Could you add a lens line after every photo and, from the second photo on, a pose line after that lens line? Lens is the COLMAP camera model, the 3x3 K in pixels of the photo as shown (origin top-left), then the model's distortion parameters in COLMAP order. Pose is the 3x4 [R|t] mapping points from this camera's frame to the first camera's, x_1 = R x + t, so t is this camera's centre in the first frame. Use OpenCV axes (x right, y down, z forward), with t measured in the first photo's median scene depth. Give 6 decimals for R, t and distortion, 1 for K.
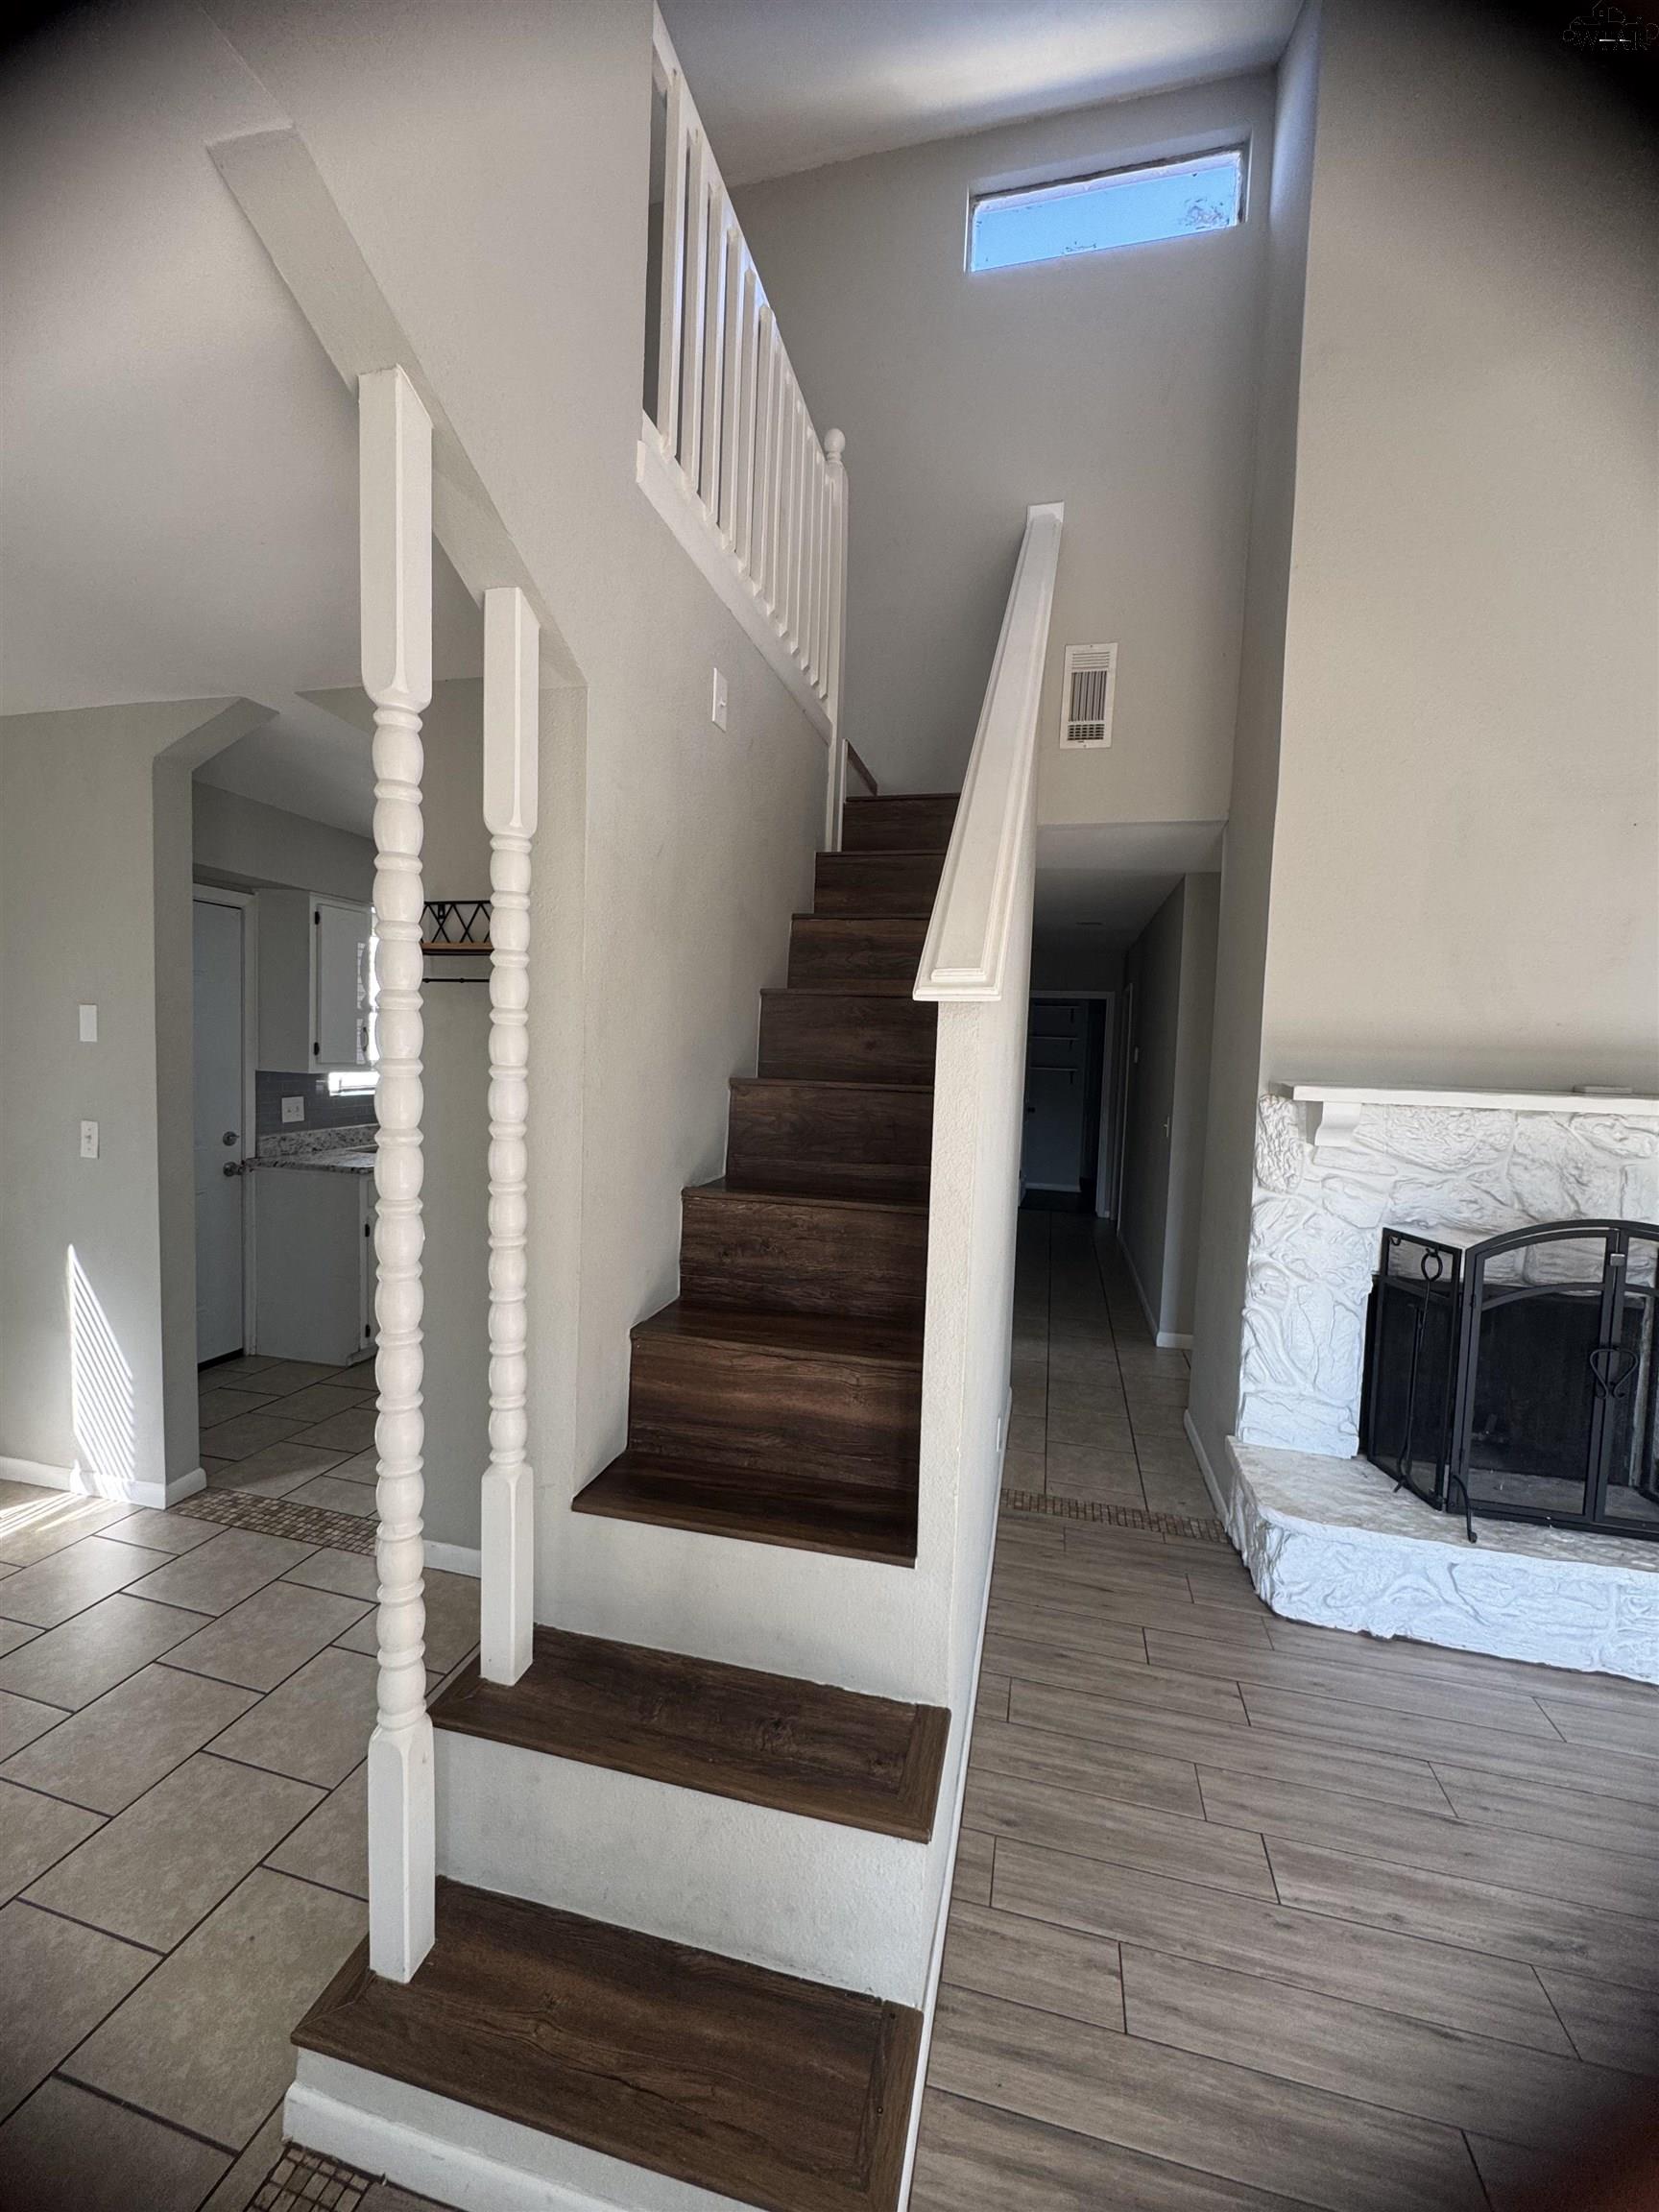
lens RADIAL K [[896.9, 0, 829.5], [0, 896.9, 1106.0], [0, 0, 1]] dist [-0.001251, -0.000229]
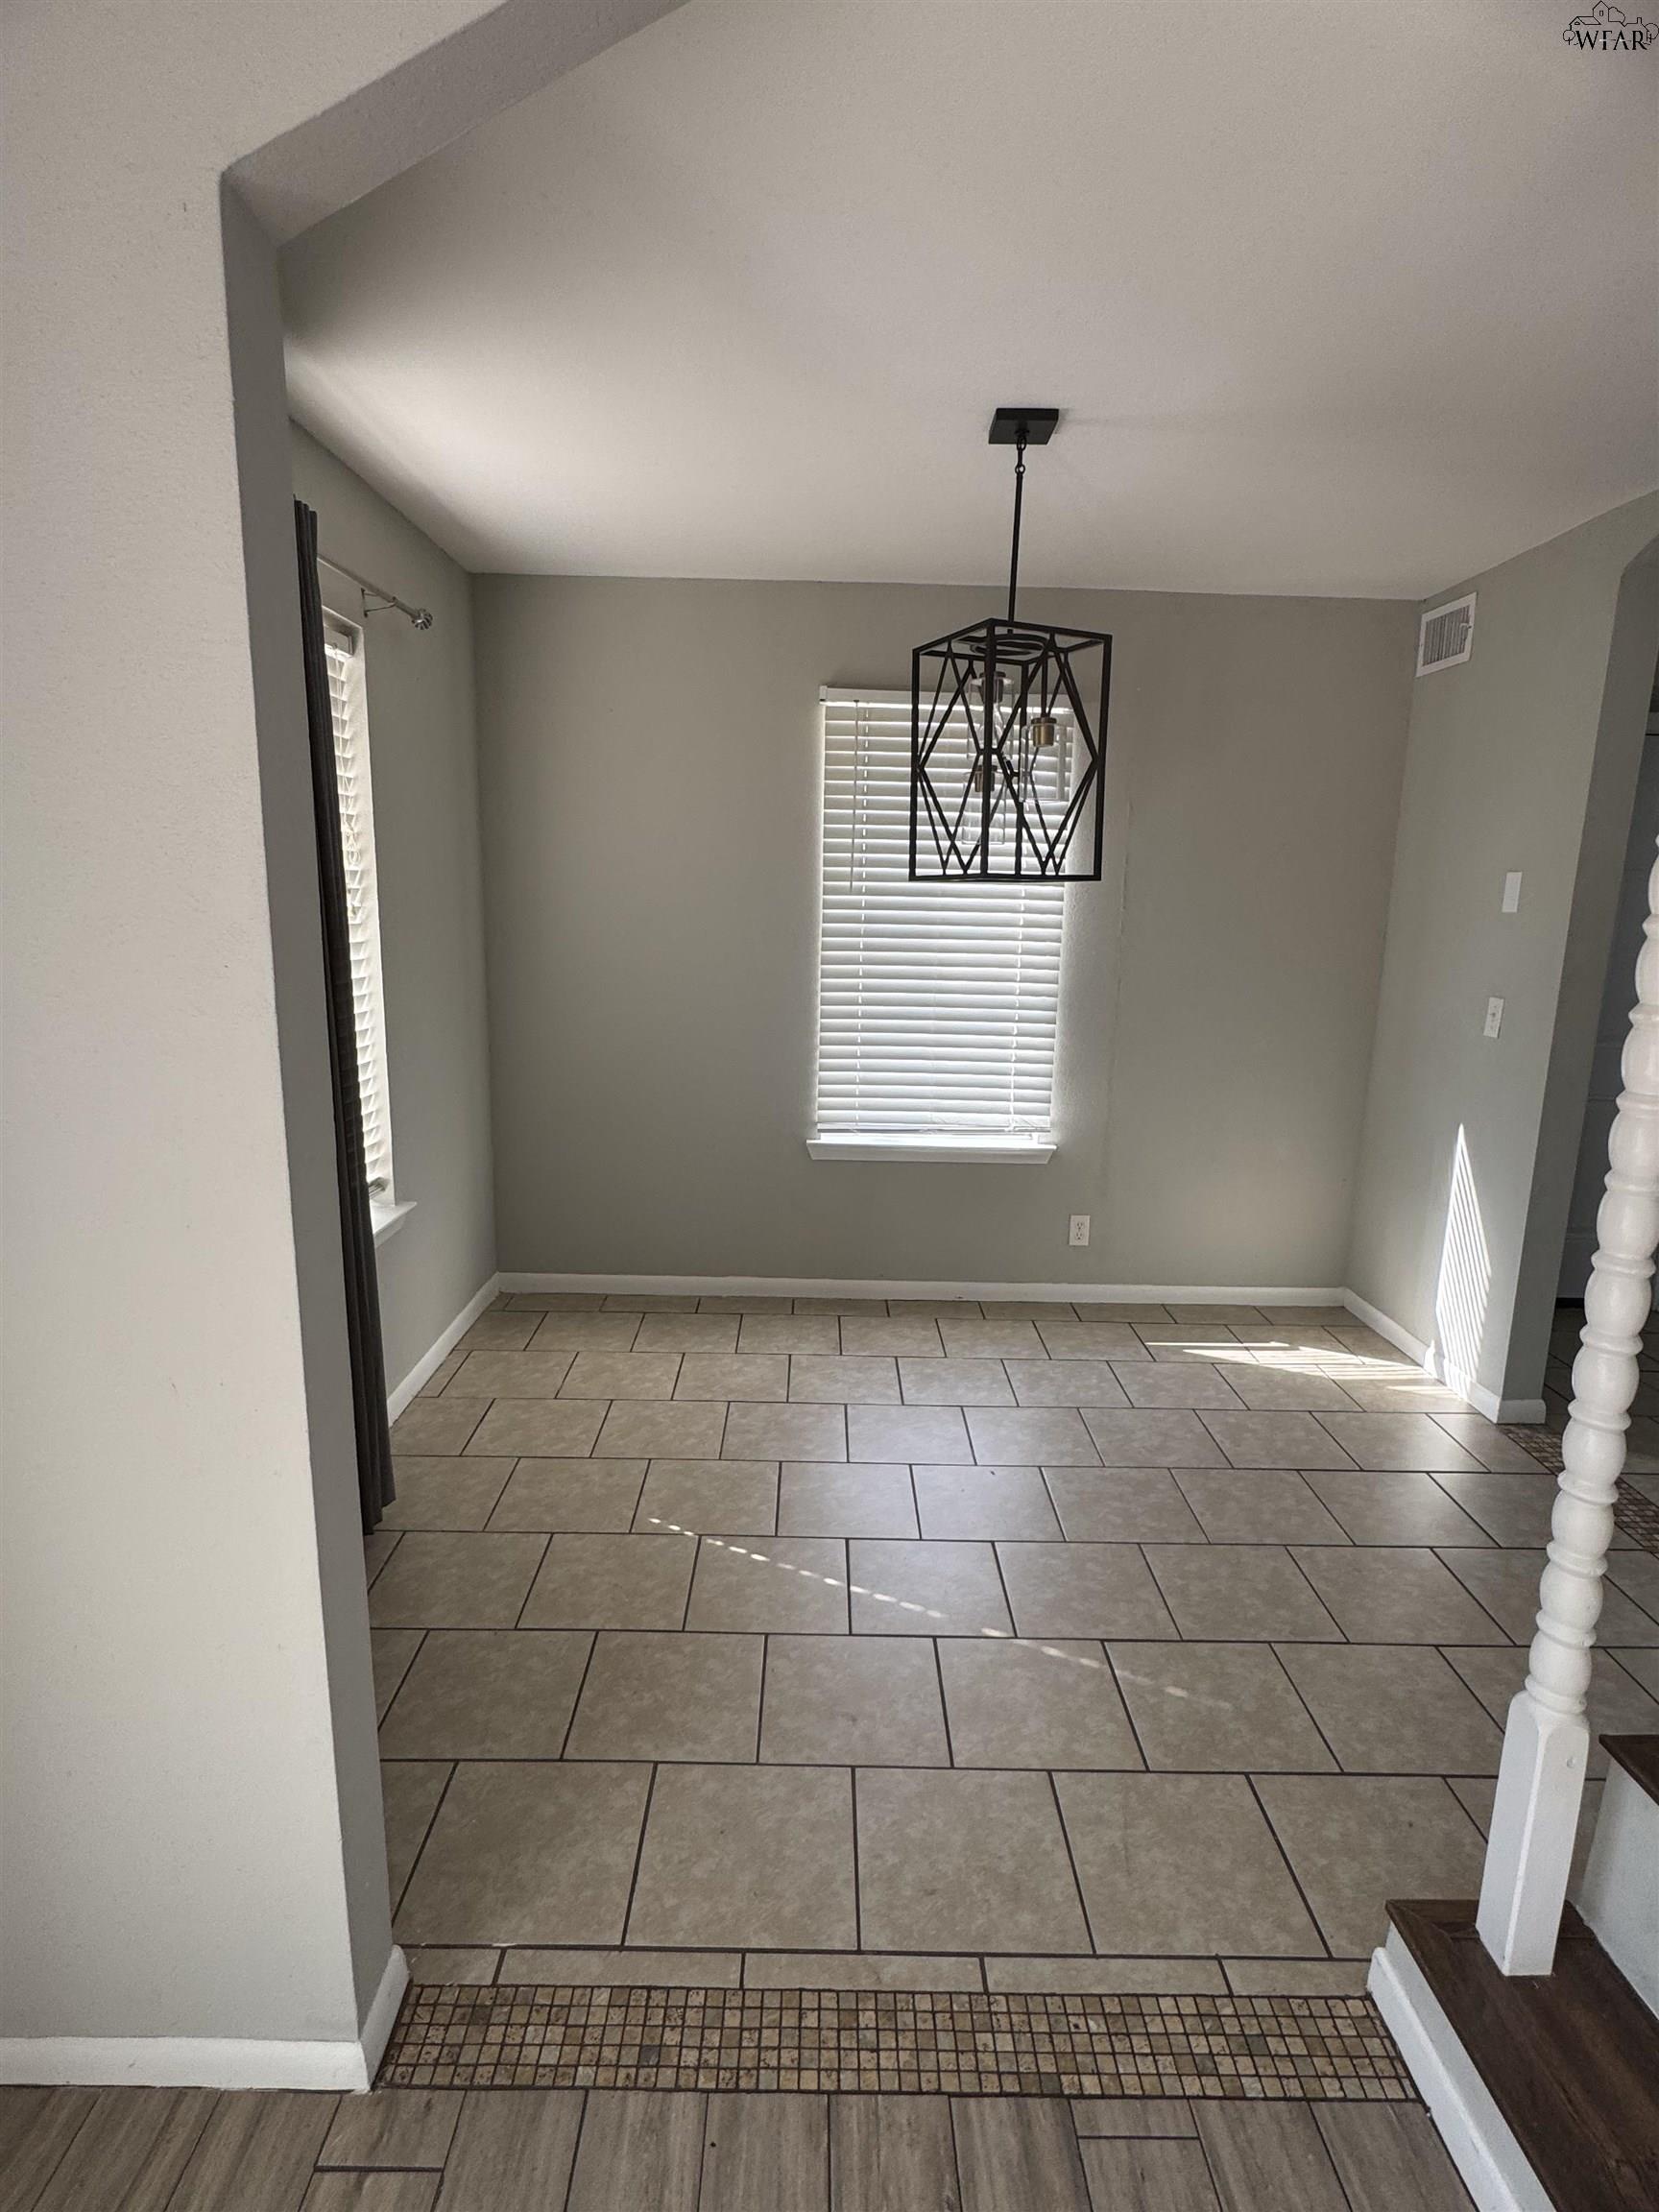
lens RADIAL K [[1137.8, 0, 829.5], [0, 1137.8, 1106.0], [0, 0, 1]] dist [-0.000480, 0.000096]
pose [[0.256159, 0.160895, -0.953150, 0.213382], [-0.080970, 0.986156, 0.144706, 0.017816], [0.963237, 0.040109, 0.265640, 0.017139]]
